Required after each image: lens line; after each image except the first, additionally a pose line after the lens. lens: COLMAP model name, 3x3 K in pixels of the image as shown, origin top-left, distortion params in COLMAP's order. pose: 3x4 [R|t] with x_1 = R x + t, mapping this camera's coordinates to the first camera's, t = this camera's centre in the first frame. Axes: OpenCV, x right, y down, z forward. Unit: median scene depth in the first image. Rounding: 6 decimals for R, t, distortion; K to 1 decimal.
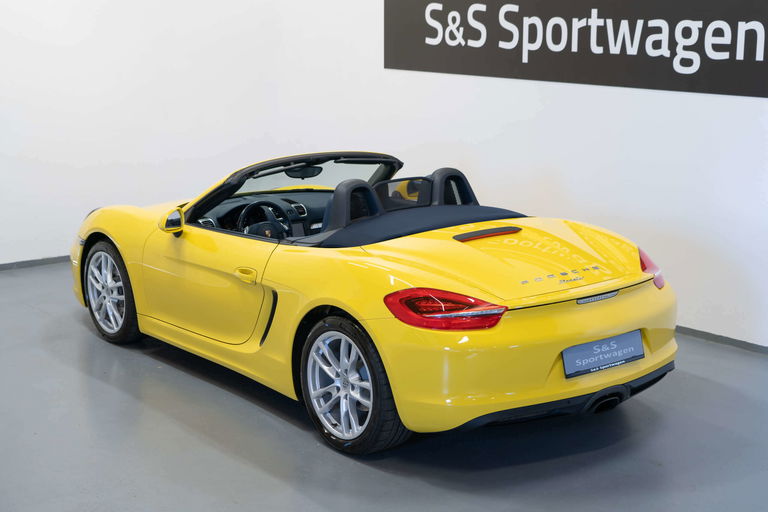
lens RADIAL K [[1183.6, 0, 384.0], [0, 1183.6, 256.0], [0, 0, 1]] dist [0.003220, 0.029519]
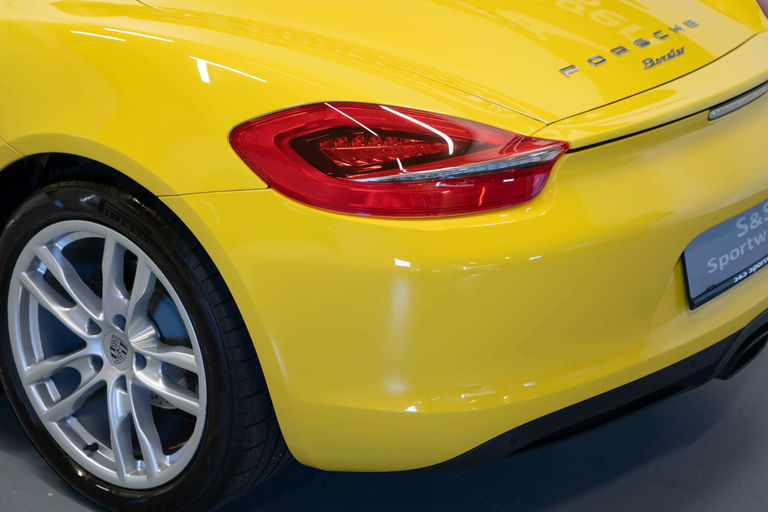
lens RADIAL K [[1569.5, 0, 384.0], [0, 1569.5, 256.0], [0, 0, 1]] dist [0.020180, 0.000230]
pose [[0.966742, -0.076331, 0.244098, -0.072022], [0.030283, 0.981874, 0.187102, -0.016427], [-0.253955, -0.173487, 0.951530, 0.493595]]
